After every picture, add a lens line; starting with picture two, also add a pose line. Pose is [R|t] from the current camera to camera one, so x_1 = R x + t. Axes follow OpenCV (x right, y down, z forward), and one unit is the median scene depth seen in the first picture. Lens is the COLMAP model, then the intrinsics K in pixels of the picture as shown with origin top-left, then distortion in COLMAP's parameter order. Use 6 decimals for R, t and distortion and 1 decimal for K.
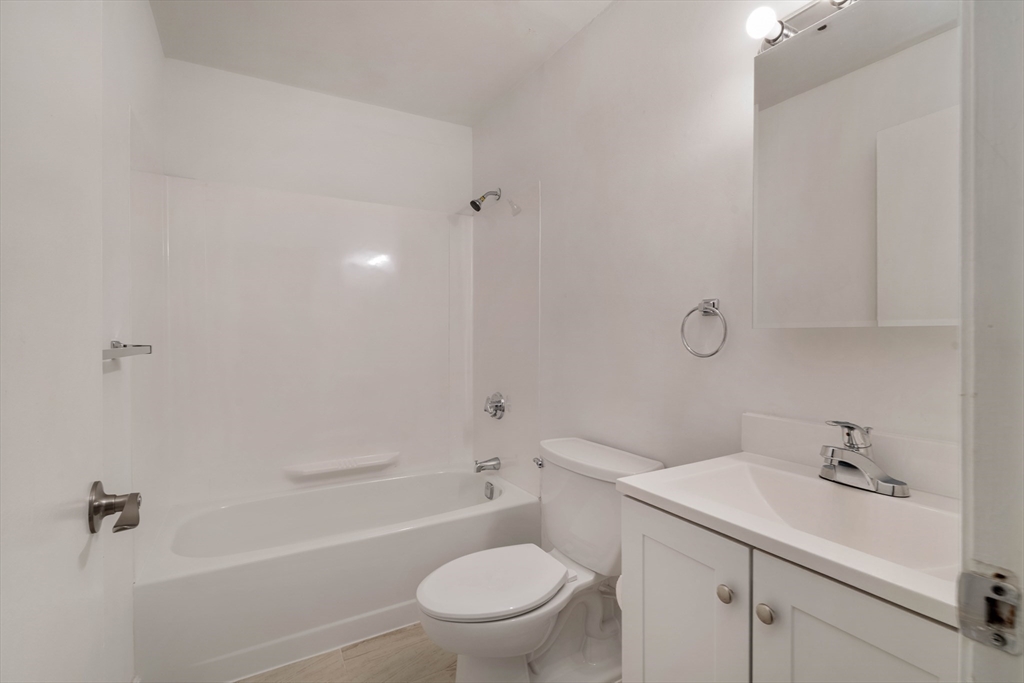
lens RADIAL K [[463.6, 0, 511.3], [0, 463.6, 340.8], [0, 0, 1]] dist [-0.002620, 0.000388]
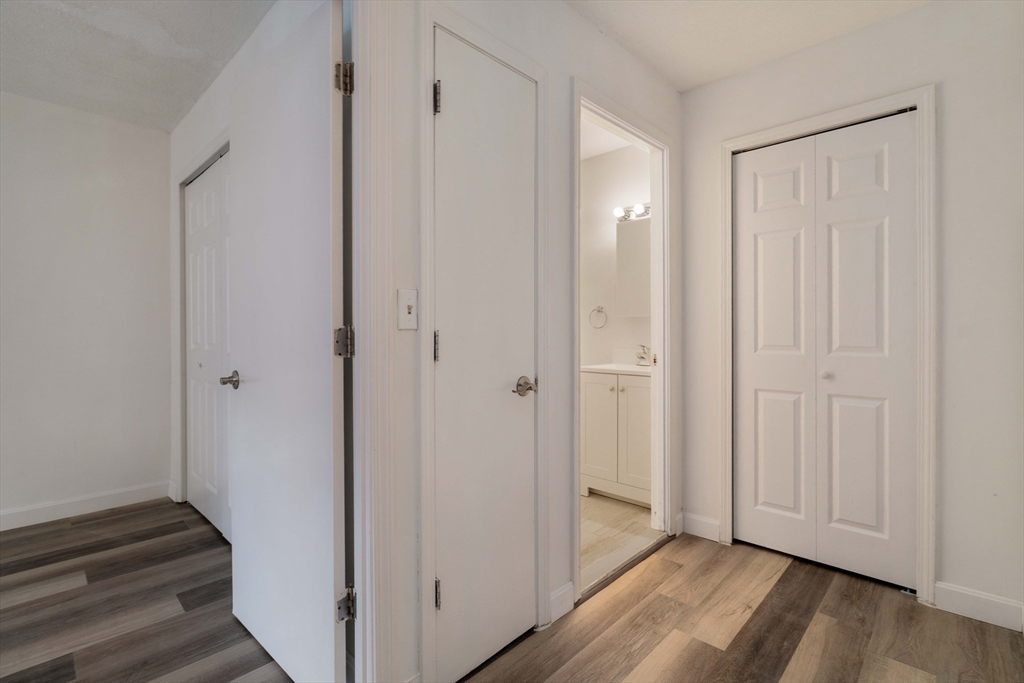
lens RADIAL K [[463.6, 0, 515.4], [0, 463.6, 336.4], [0, 0, 1]] dist [-0.002620, 0.000388]
pose [[0.957927, -0.004223, 0.286981, -1.065390], [0.003117, 0.999986, 0.004310, 0.094614], [-0.286995, -0.003234, 0.957927, -1.857485]]
